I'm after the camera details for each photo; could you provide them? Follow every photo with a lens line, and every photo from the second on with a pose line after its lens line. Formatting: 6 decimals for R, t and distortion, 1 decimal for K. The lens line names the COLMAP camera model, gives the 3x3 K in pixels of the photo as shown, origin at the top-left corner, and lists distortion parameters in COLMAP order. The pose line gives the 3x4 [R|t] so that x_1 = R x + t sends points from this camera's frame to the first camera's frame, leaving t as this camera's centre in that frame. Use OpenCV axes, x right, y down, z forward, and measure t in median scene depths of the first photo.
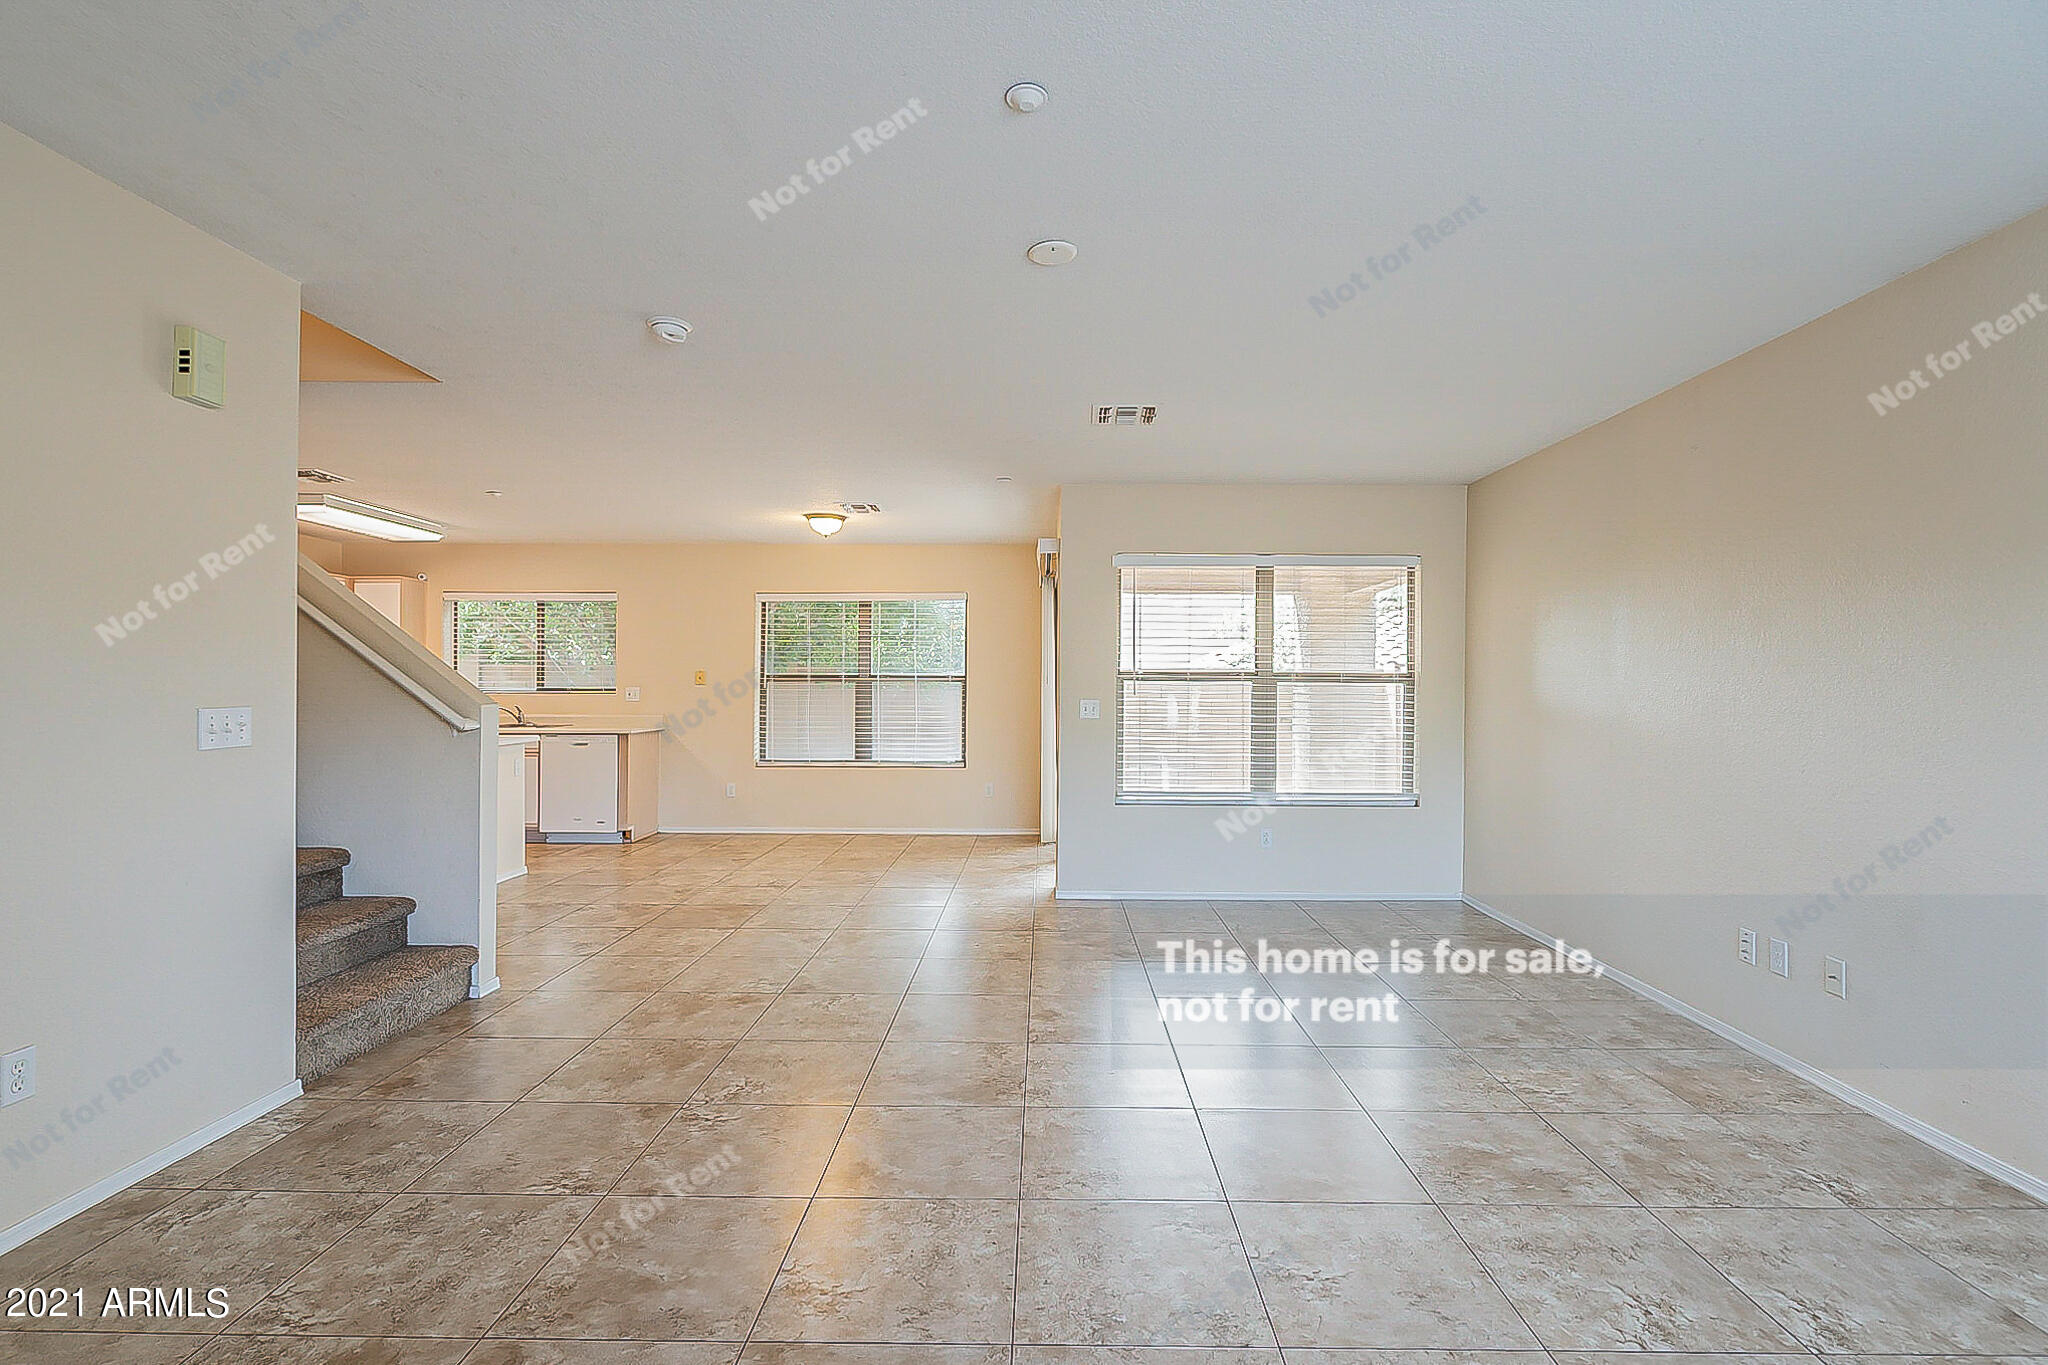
lens RADIAL K [[927.5, 0, 1025.8], [0, 927.5, 694.3], [0, 0, 1]] dist [0.000020, -0.000241]
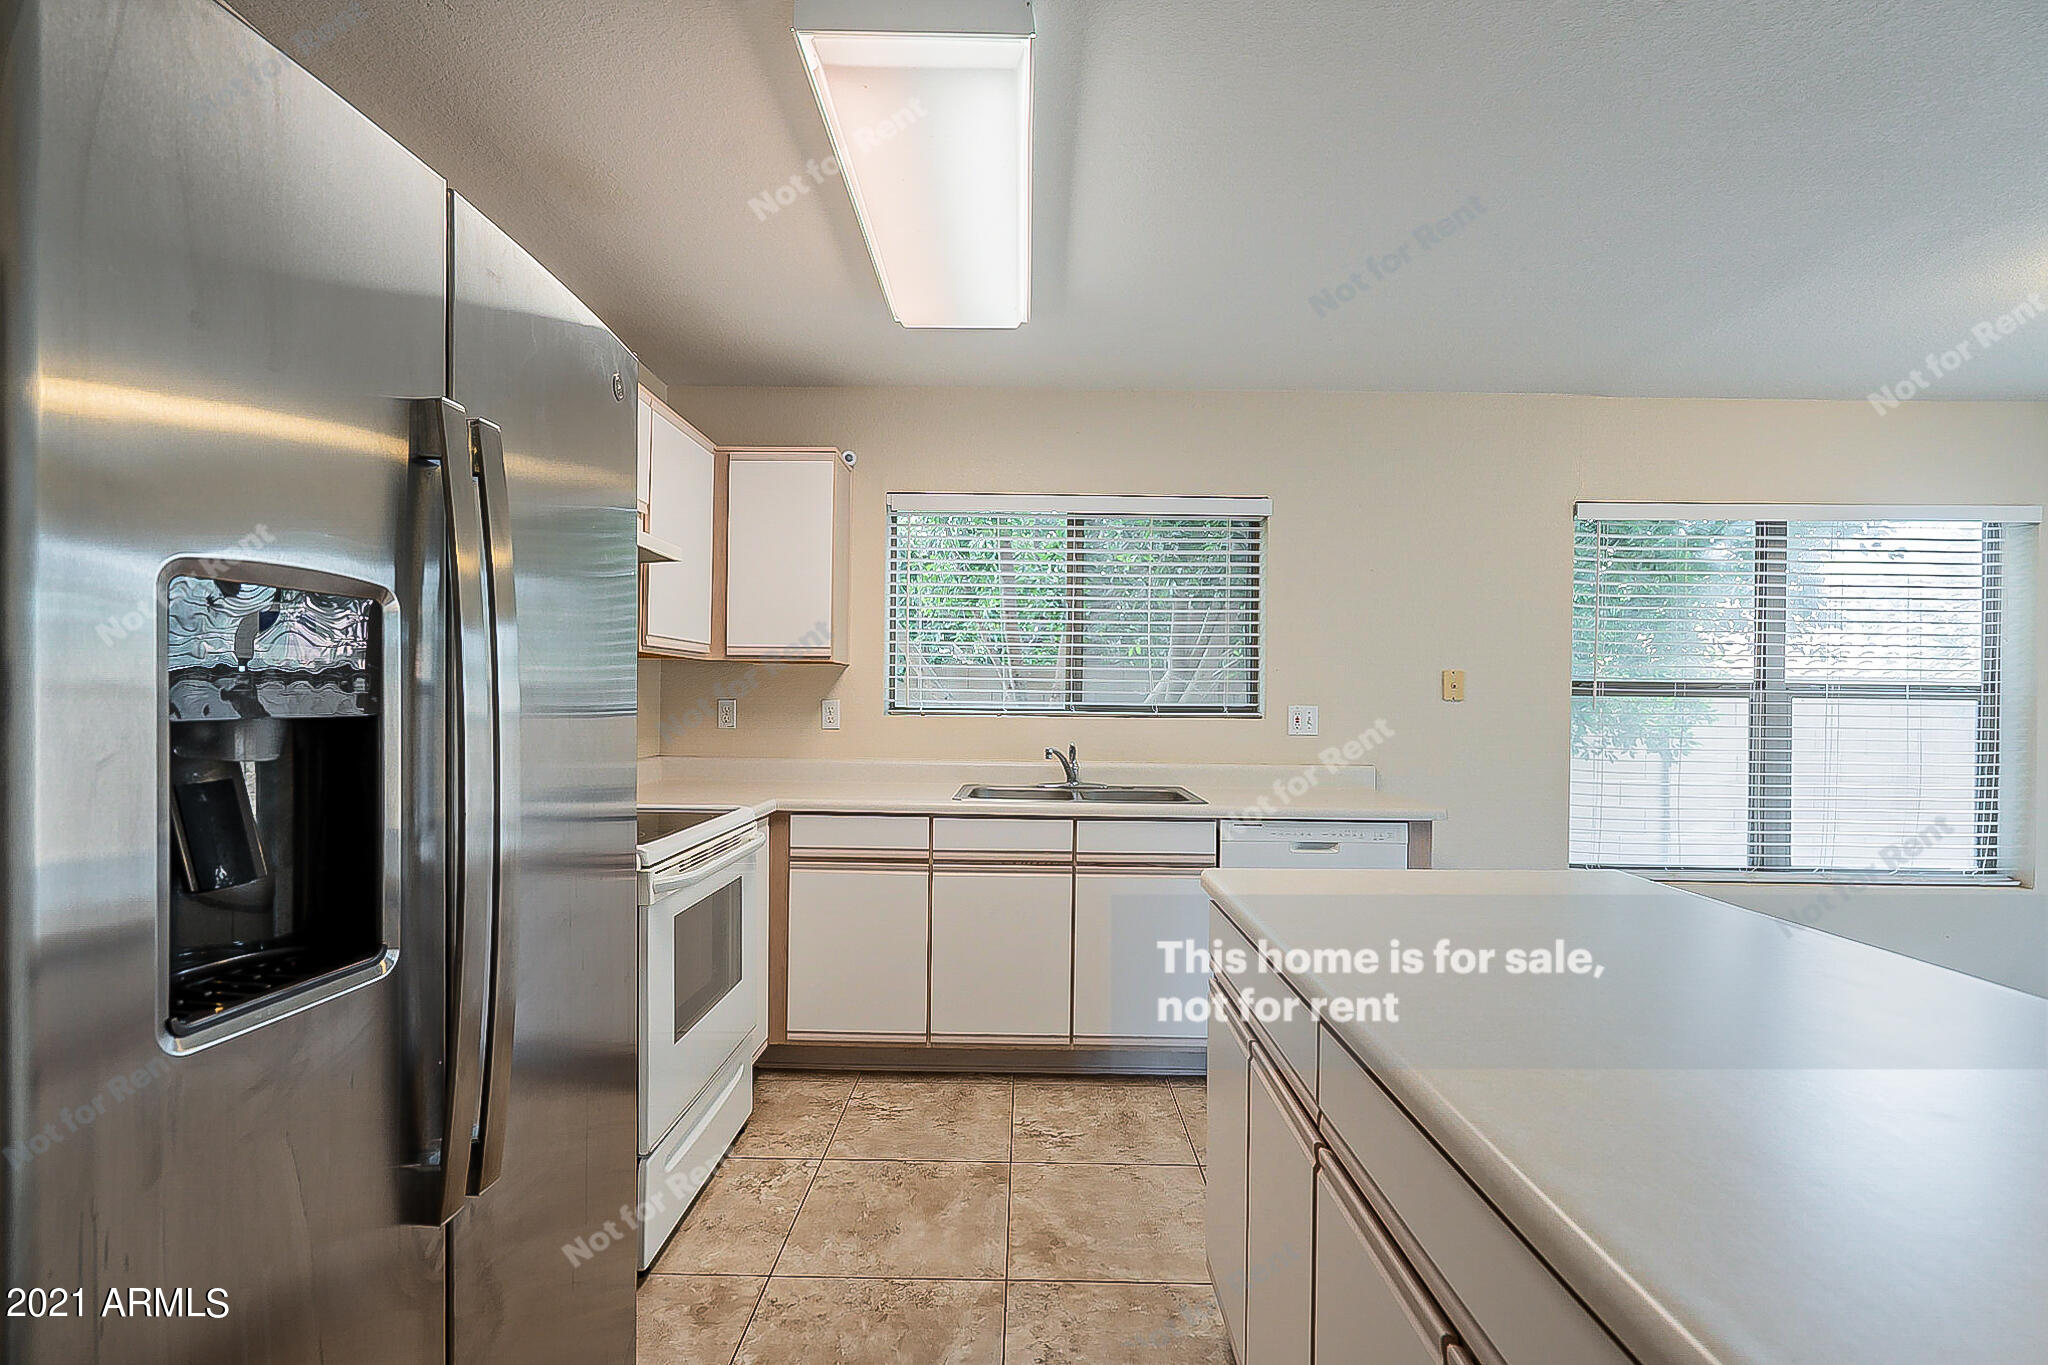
lens RADIAL K [[927.5, 0, 1025.8], [0, 927.5, 694.3], [0, 0, 1]] dist [0.000020, -0.000241]
pose [[0.999921, 0.012176, -0.002975, -0.551052], [-0.012175, 0.999926, 0.000482, -0.011393], [0.002981, -0.000446, 0.999995, 0.537410]]
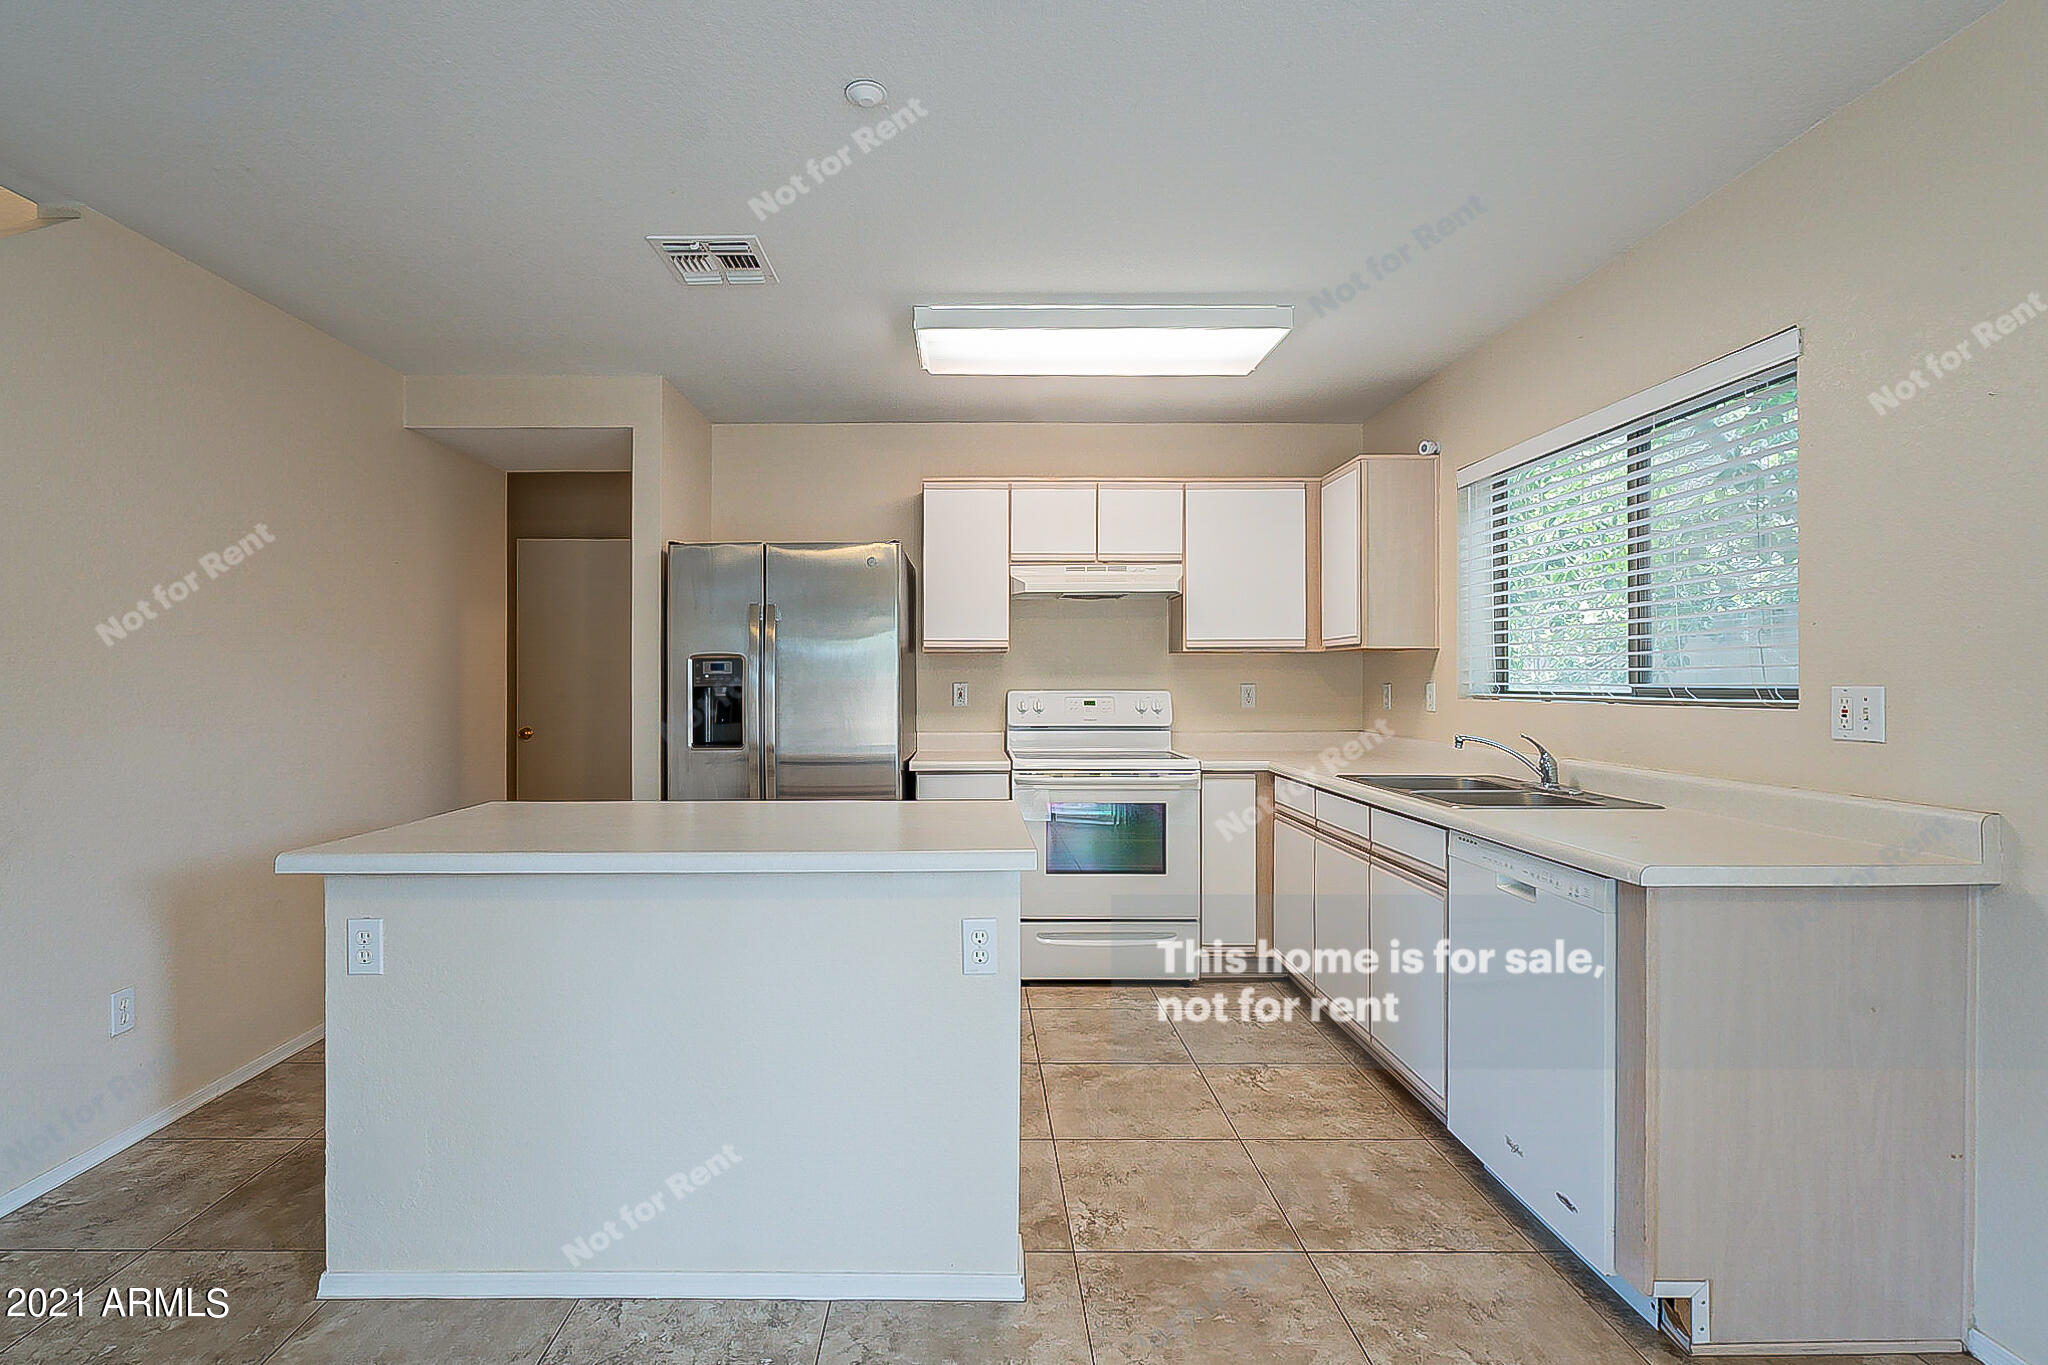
lens RADIAL K [[955.7, 0, 978.4], [0, 955.7, 668.2], [0, 0, 1]] dist [-0.002835, -0.000614]
pose [[0.004284, -0.012860, -0.999908, -0.170559], [0.008547, 0.999881, -0.012823, -0.010785], [0.999954, -0.008491, 0.004393, 0.756577]]
